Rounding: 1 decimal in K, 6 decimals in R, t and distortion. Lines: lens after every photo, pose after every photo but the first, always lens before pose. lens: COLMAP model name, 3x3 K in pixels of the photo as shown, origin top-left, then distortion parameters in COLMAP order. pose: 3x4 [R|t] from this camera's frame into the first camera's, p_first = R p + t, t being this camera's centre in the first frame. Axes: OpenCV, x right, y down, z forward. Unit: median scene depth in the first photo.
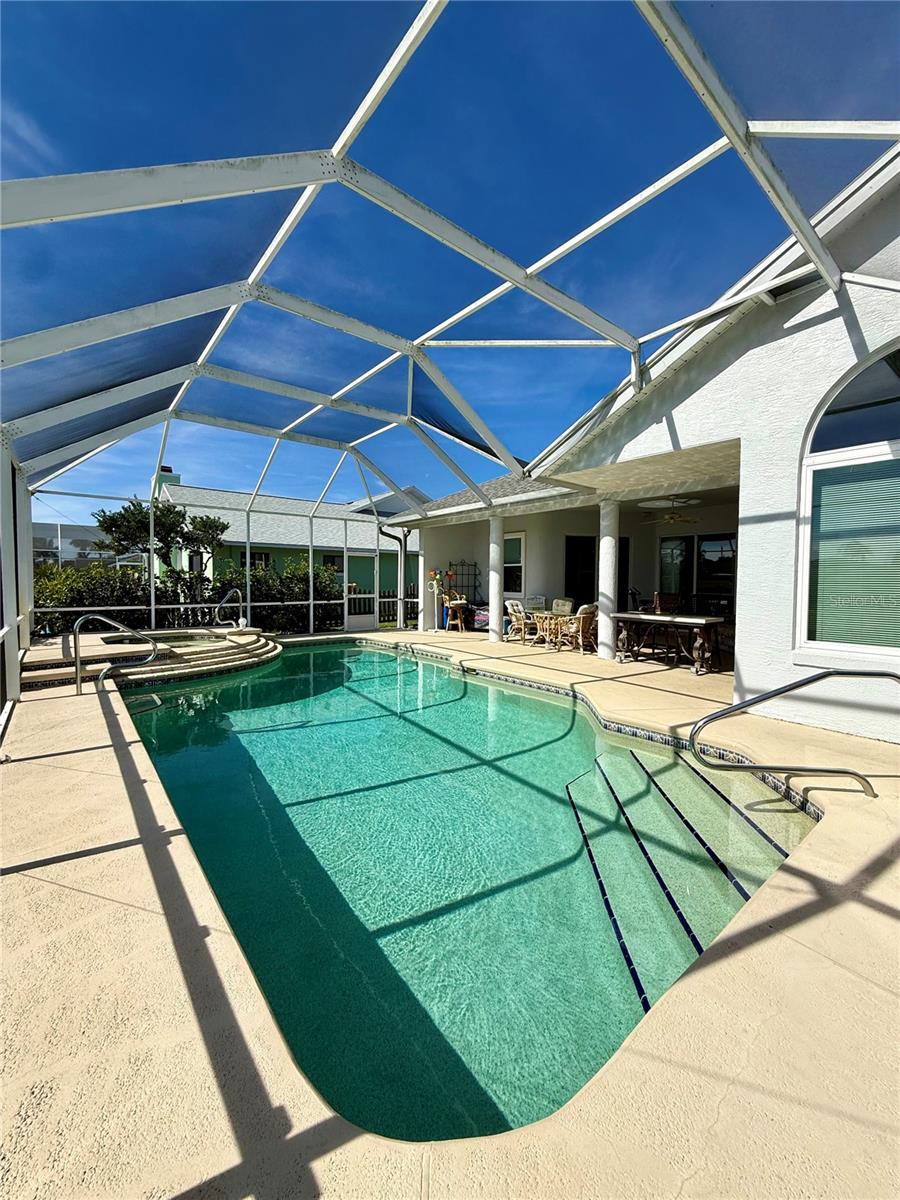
lens RADIAL K [[476.5, 0, 446.8], [0, 476.5, 597.6], [0, 0, 1]] dist [0.000614, 0.000015]
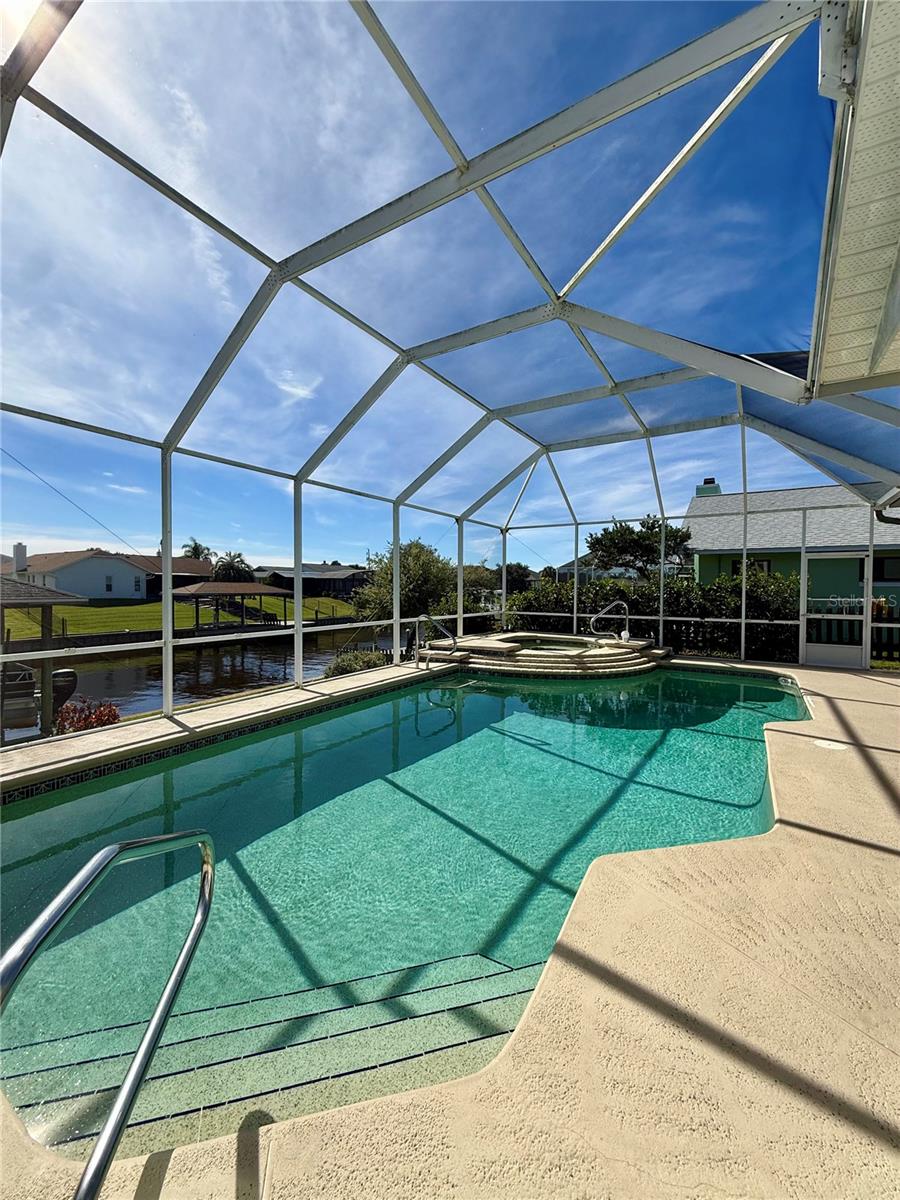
lens RADIAL K [[476.5, 0, 446.8], [0, 476.5, 597.6], [0, 0, 1]] dist [0.000614, 0.000015]
pose [[0.319269, 0.022247, -0.947403, 0.314303], [-0.036169, 0.999282, 0.011276, -0.019440], [0.946974, 0.030667, 0.319844, 0.276416]]
